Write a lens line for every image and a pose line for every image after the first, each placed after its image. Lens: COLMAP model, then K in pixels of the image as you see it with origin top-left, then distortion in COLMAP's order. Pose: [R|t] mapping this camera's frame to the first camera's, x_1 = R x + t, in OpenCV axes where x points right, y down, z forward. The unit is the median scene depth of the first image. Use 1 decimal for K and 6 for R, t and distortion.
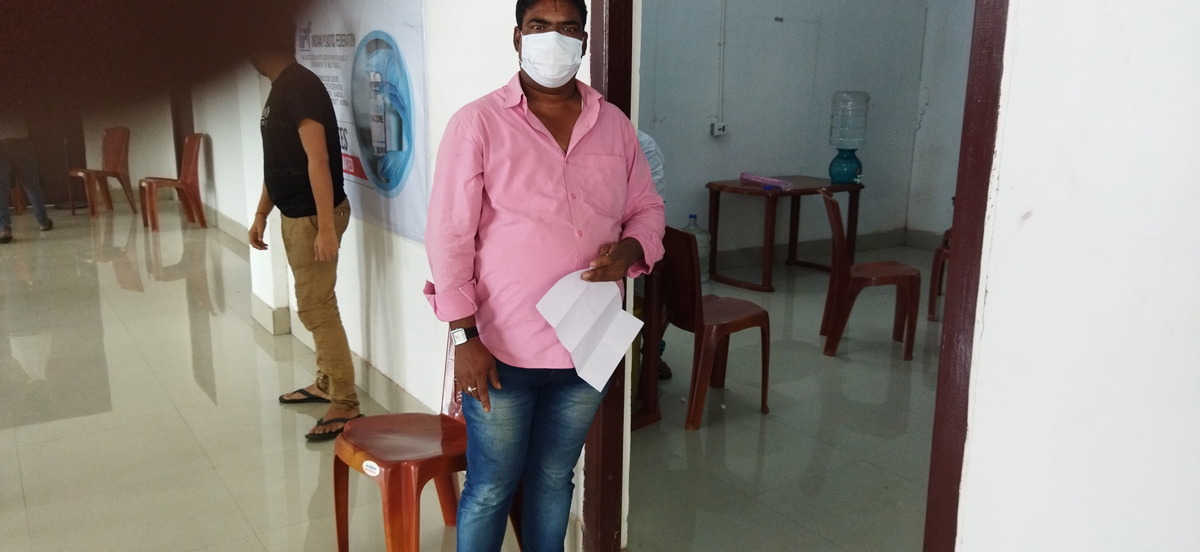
lens RADIAL K [[896.1, 0, 588.5], [0, 896.1, 270.8], [0, 0, 1]] dist [0.042904, -0.000284]
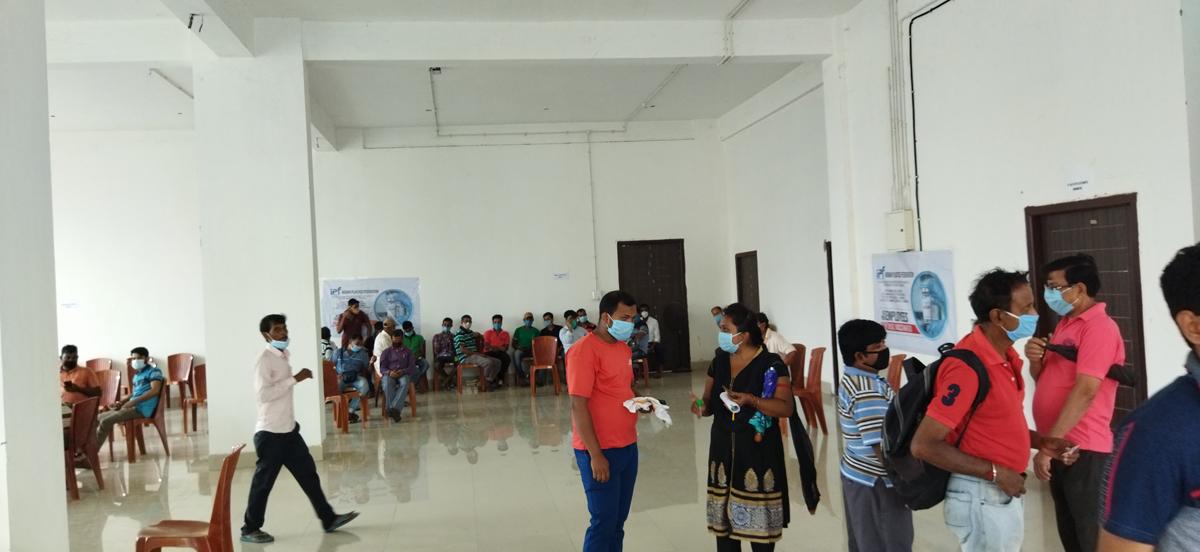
lens RADIAL K [[887.4, 0, 588.4], [0, 887.4, 279.4], [0, 0, 1]] dist [0.069029, -0.085125]
pose [[0.897679, -0.061030, -0.436404, -0.005044], [-0.030928, 0.979194, -0.200558, 0.246257], [0.439564, 0.193534, 0.877114, -1.398825]]
